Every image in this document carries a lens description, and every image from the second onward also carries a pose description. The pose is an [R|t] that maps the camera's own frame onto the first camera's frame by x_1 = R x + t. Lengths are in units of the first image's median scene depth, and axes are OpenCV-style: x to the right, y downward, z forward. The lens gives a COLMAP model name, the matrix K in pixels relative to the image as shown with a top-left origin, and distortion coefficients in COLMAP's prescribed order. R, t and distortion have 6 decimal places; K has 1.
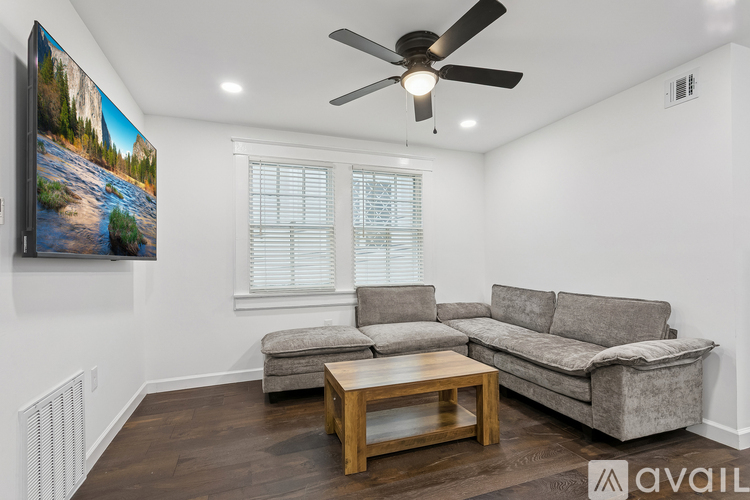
lens RADIAL K [[356.7, 0, 373.2], [0, 356.7, 259.5], [0, 0, 1]] dist [-0.000204, -0.000205]
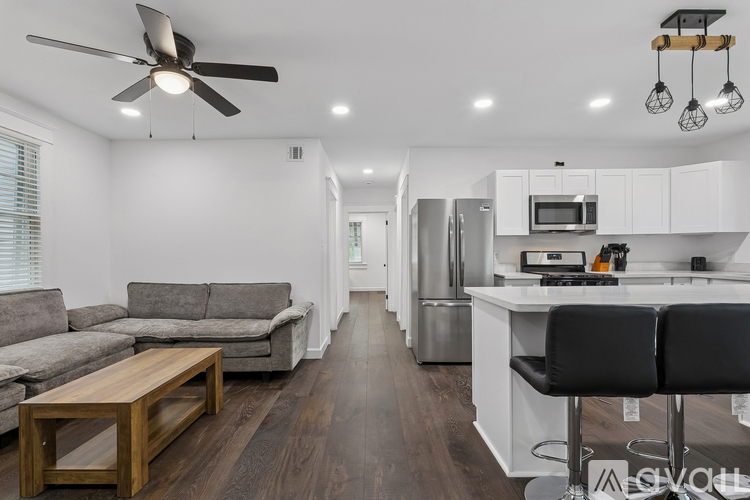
lens RADIAL K [[356.7, 0, 373.2], [0, 356.7, 259.5], [0, 0, 1]] dist [-0.000204, -0.000205]
pose [[0.336039, -0.006433, 0.941826, -0.498838], [0.000577, 0.999978, 0.006624, 0.003034], [-0.941848, -0.001682, 0.336036, 0.092952]]
